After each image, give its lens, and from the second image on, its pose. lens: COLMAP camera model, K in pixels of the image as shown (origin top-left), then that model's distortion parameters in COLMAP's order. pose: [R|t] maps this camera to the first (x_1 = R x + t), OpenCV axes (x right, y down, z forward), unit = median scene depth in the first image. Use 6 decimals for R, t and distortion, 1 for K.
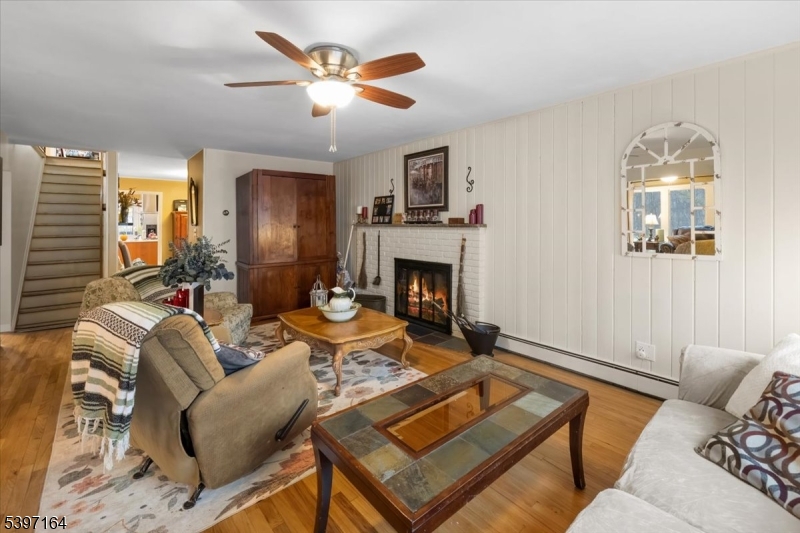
lens RADIAL K [[345.5, 0, 397.4], [0, 345.5, 227.0], [0, 0, 1]] dist [-0.000449, -0.000175]
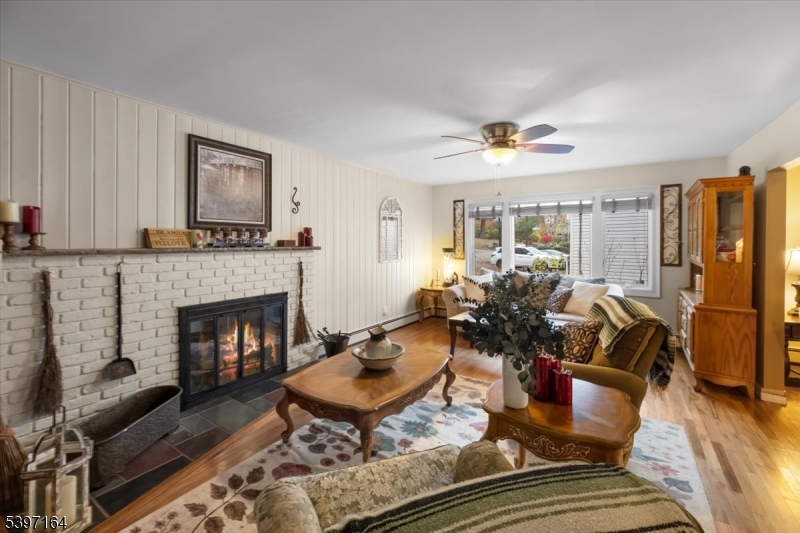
lens RADIAL K [[343.8, 0, 400.7], [0, 343.8, 236.5], [0, 0, 1]] dist [-0.000175, -0.000200]
pose [[-0.284114, 0.006114, 0.958771, -0.751104], [-0.001166, 0.999977, -0.006723, -0.028824], [-0.958790, -0.003028, -0.284101, 0.935668]]
